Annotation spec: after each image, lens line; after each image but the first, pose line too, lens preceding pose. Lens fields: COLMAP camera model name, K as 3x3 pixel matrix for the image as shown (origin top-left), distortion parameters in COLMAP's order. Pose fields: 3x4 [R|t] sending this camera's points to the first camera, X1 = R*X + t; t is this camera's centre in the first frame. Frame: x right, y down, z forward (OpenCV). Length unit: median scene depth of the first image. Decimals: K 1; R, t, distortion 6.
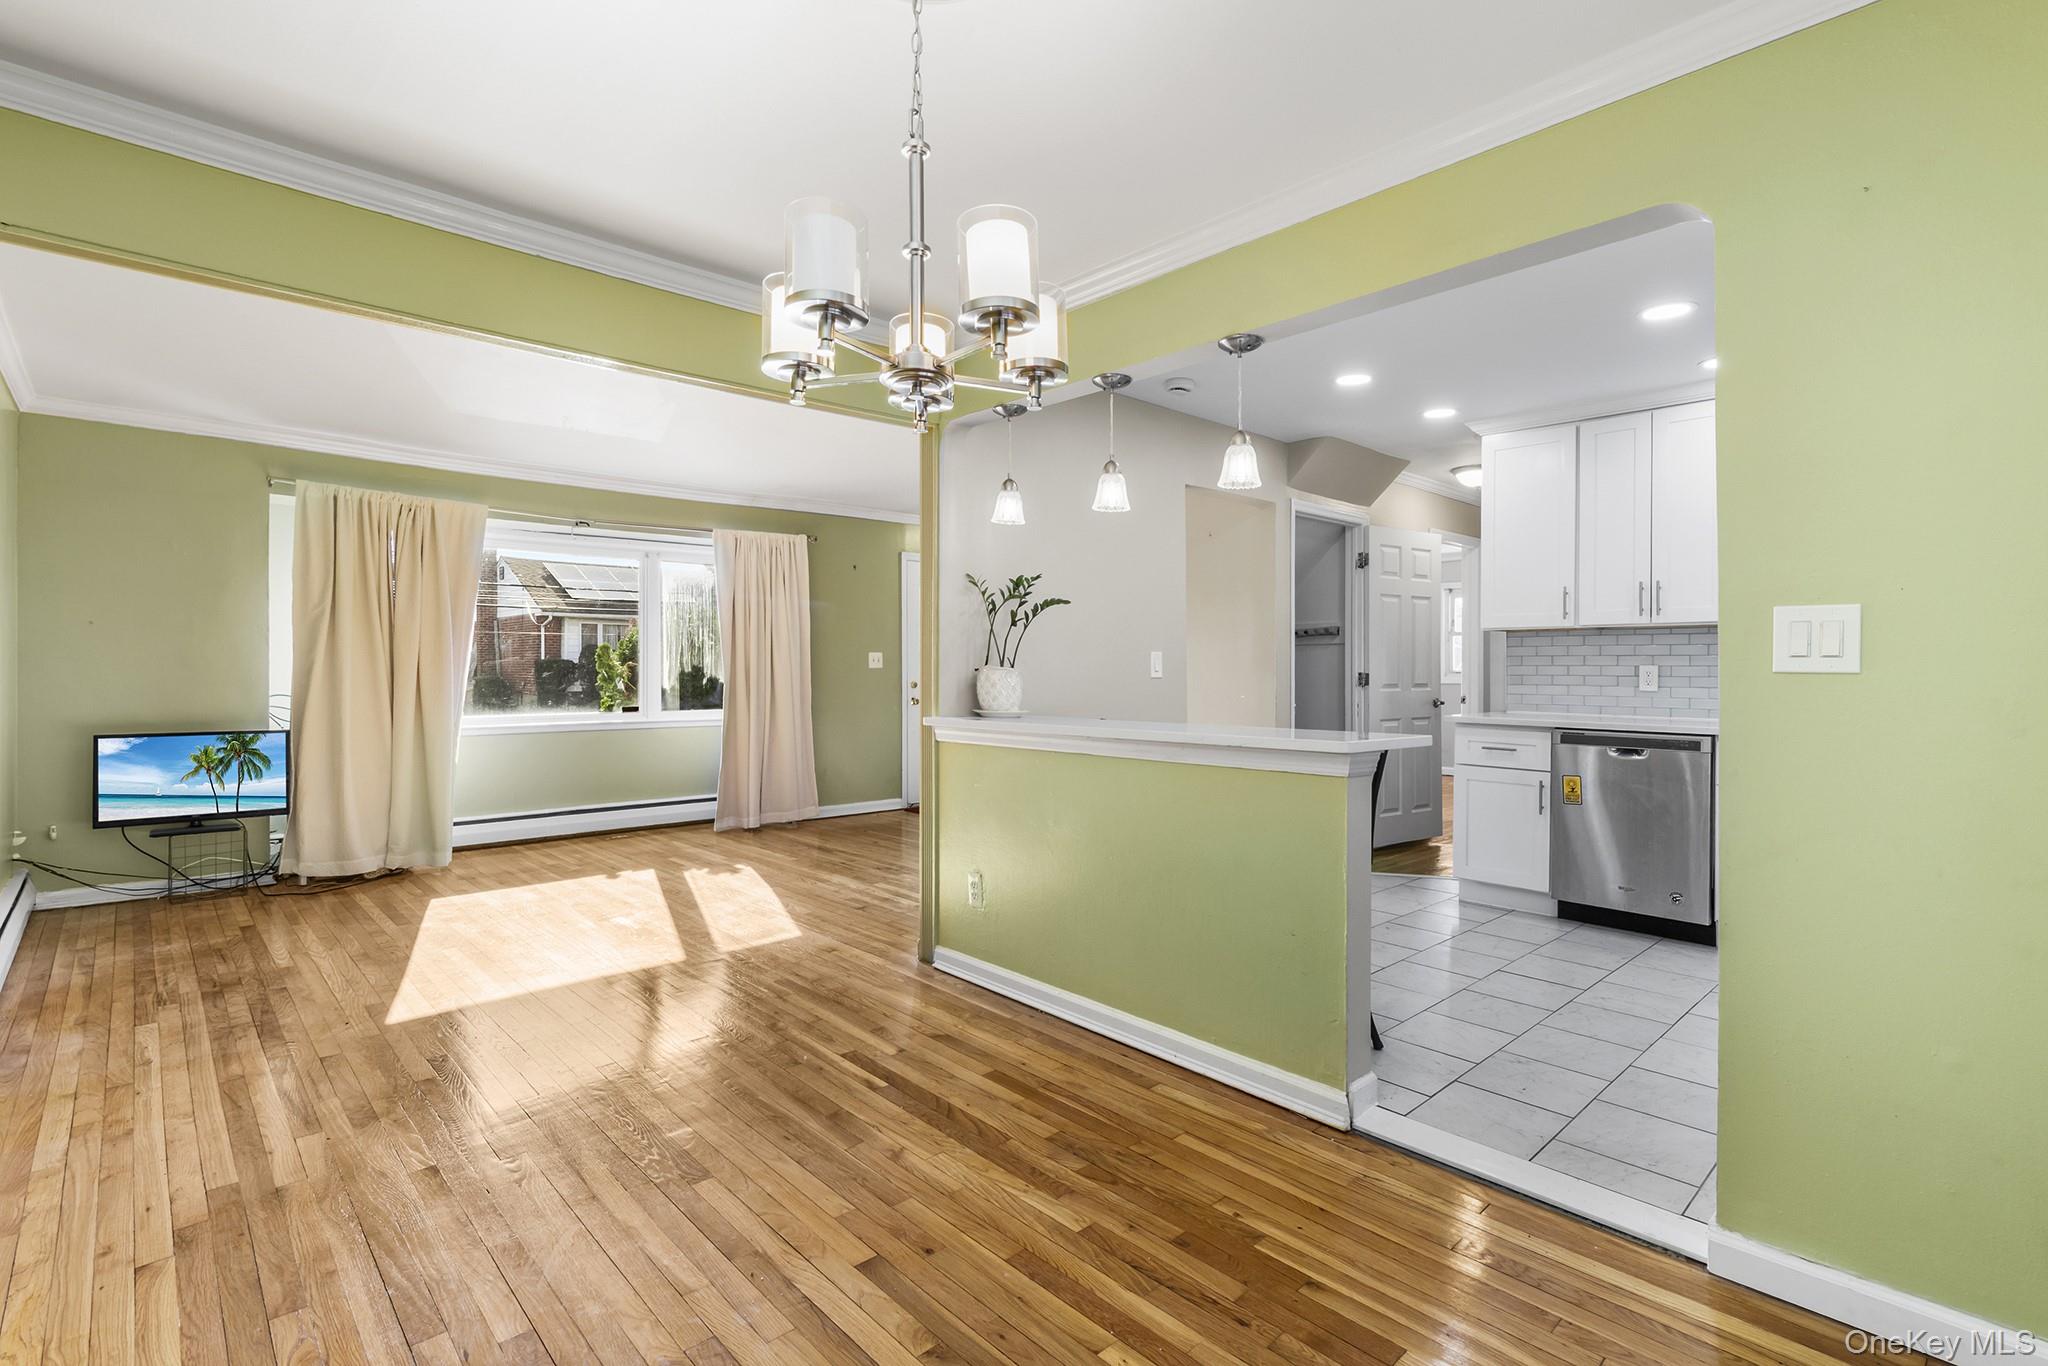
lens RADIAL K [[955.1, 0, 1053.4], [0, 955.1, 671.2], [0, 0, 1]] dist [0.005206, -0.001202]
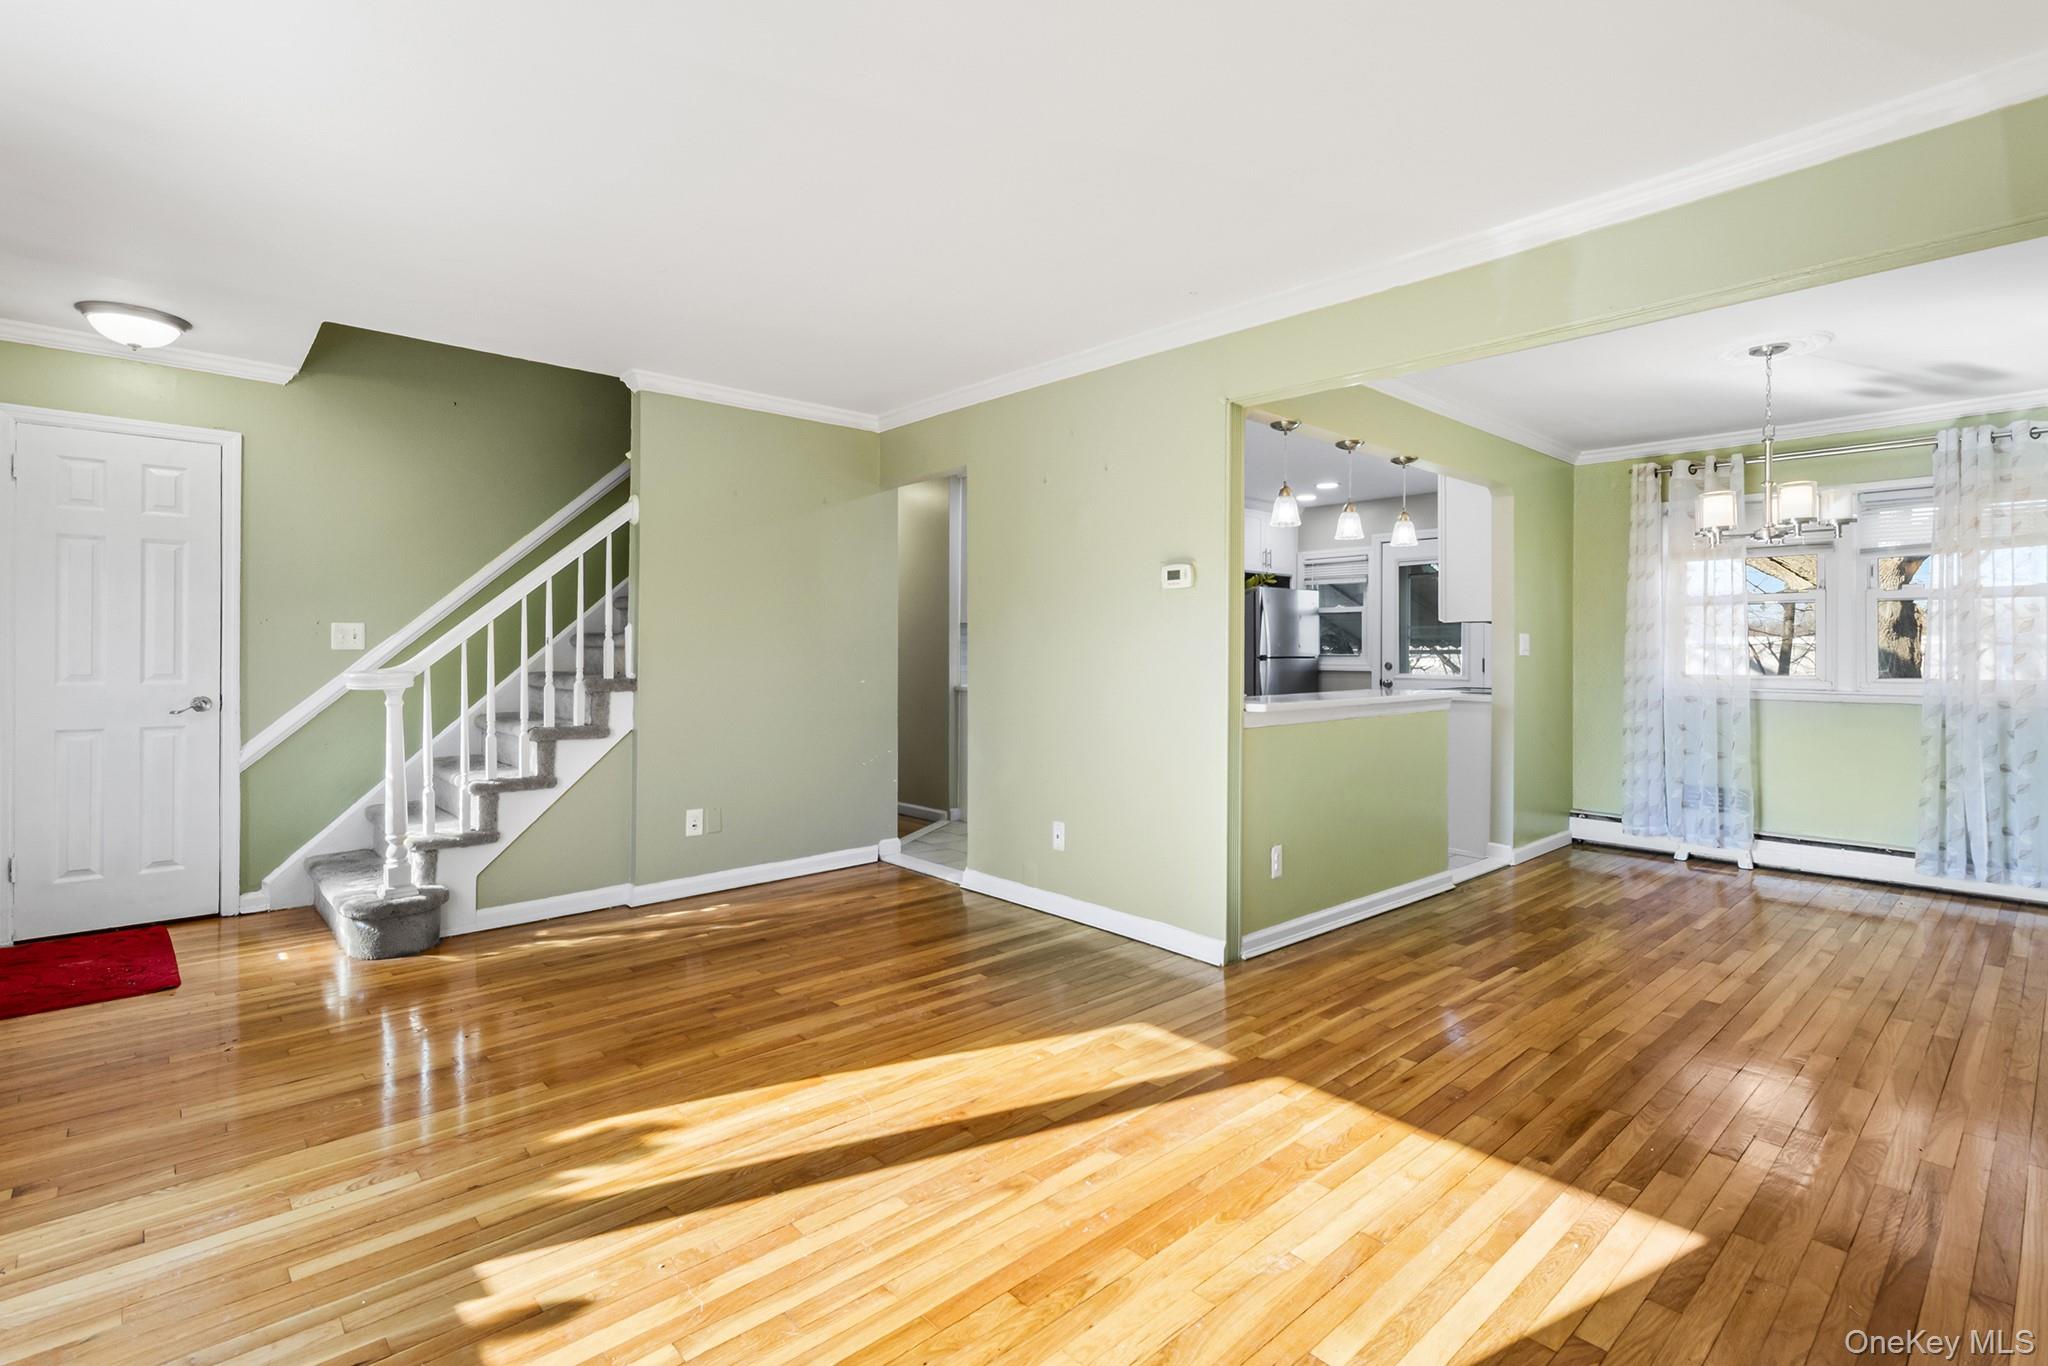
lens RADIAL K [[955.1, 0, 1040.1], [0, 955.1, 648.2], [0, 0, 1]] dist [0.005206, -0.001202]
pose [[0.020632, 0.001948, 0.999785, -0.814987], [-0.000462, 0.999998, -0.001939, -0.005378], [-0.999787, -0.000422, 0.020632, 0.874178]]
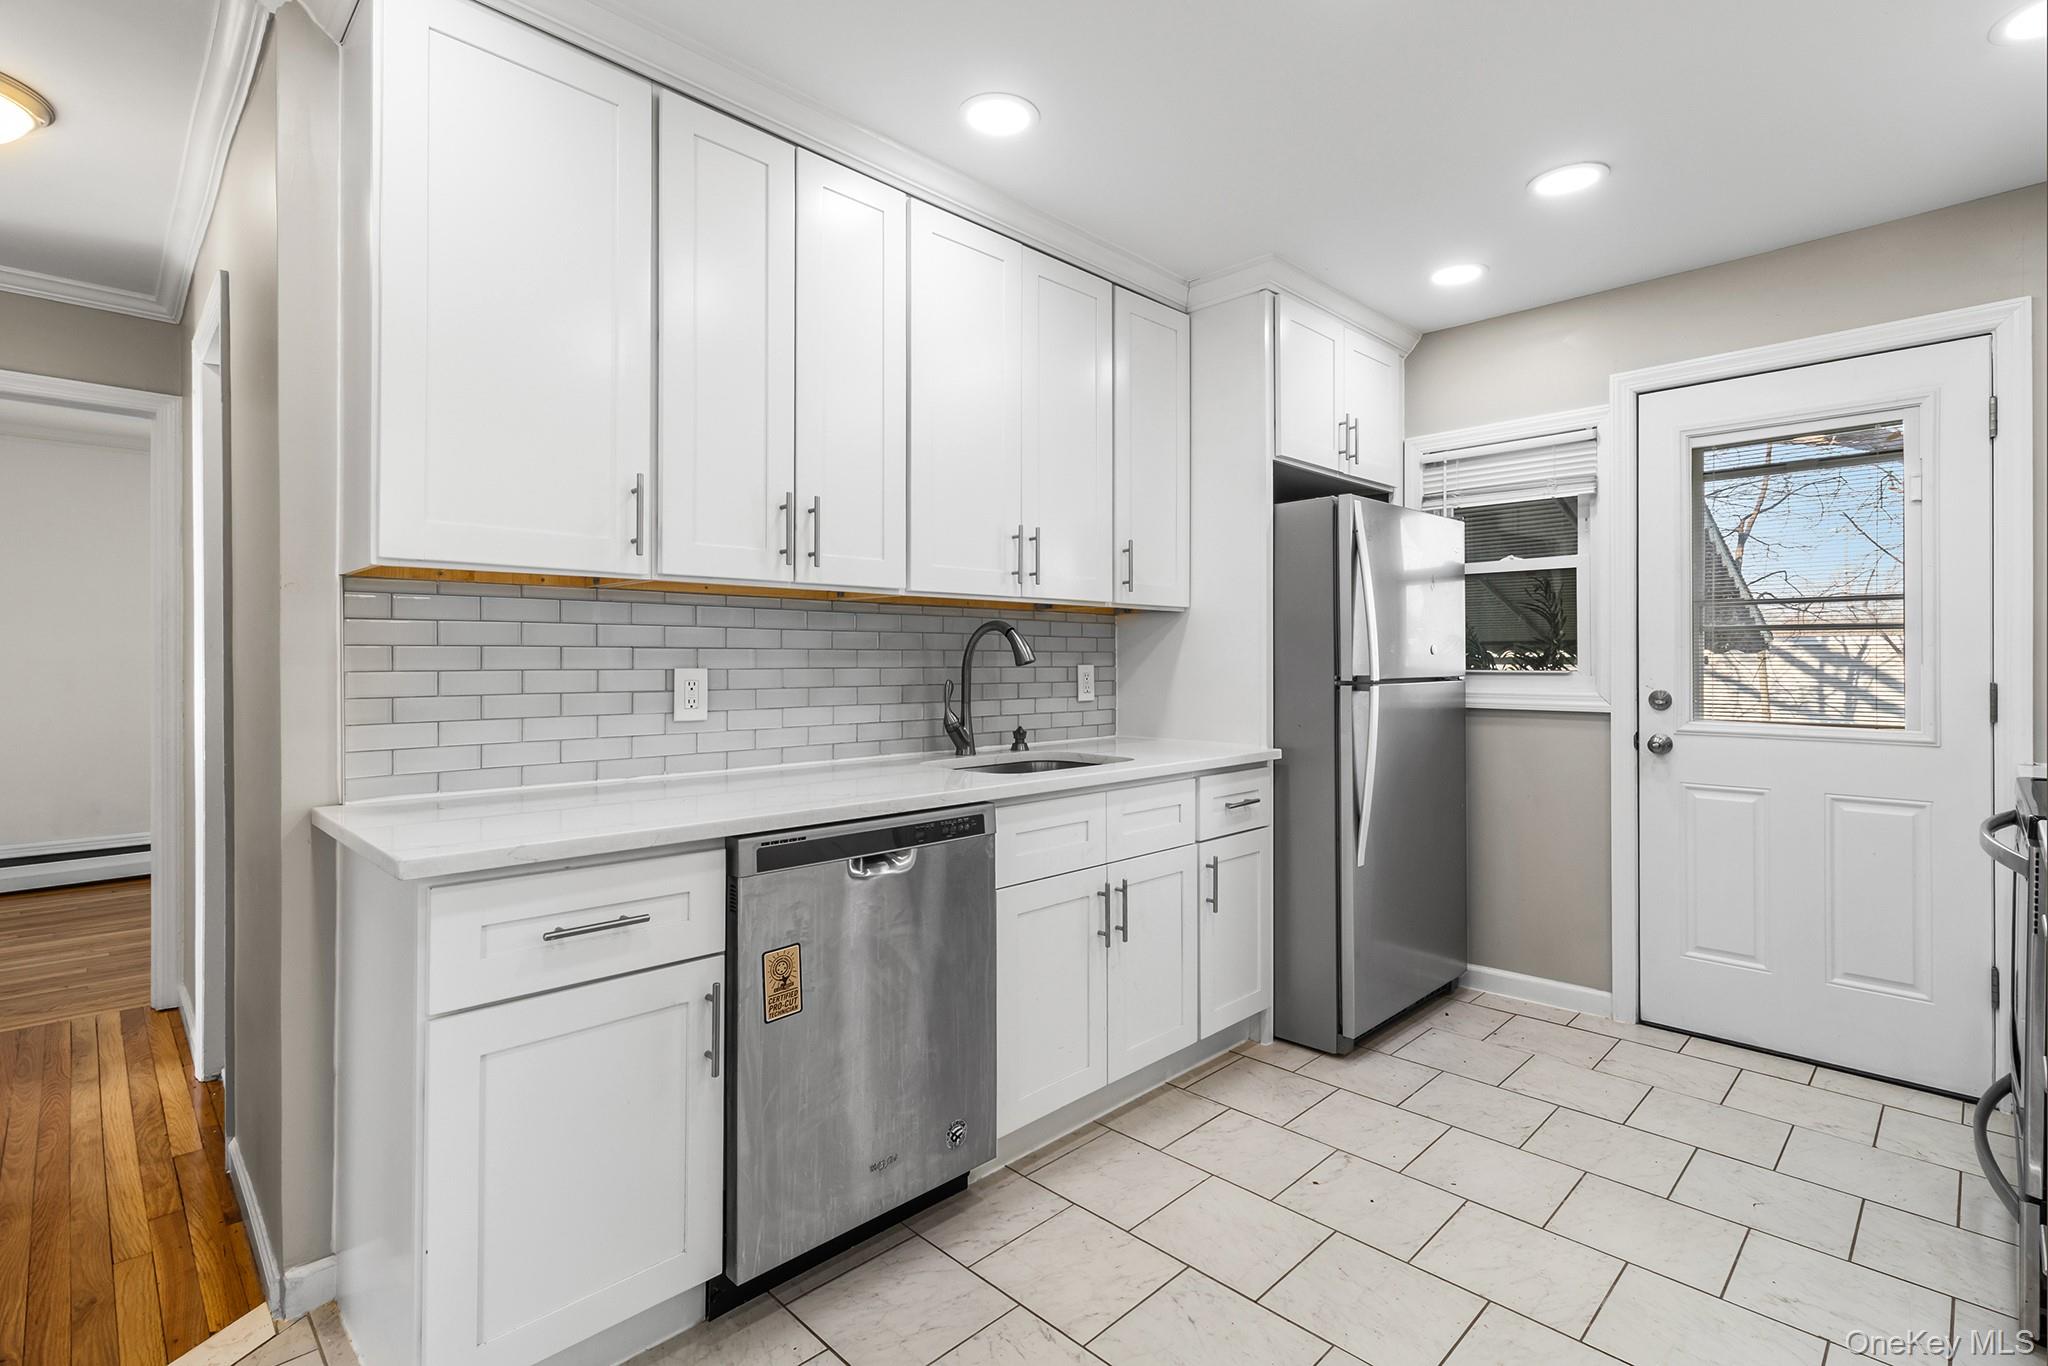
lens RADIAL K [[955.1, 0, 1044.9], [0, 955.1, 651.2], [0, 0, 1]] dist [0.005206, -0.001202]
pose [[-0.029979, 0.006115, 0.999532, 0.116118], [0.005630, 0.999966, -0.005949, -0.009998], [-0.999535, 0.005449, -0.030012, 0.760123]]
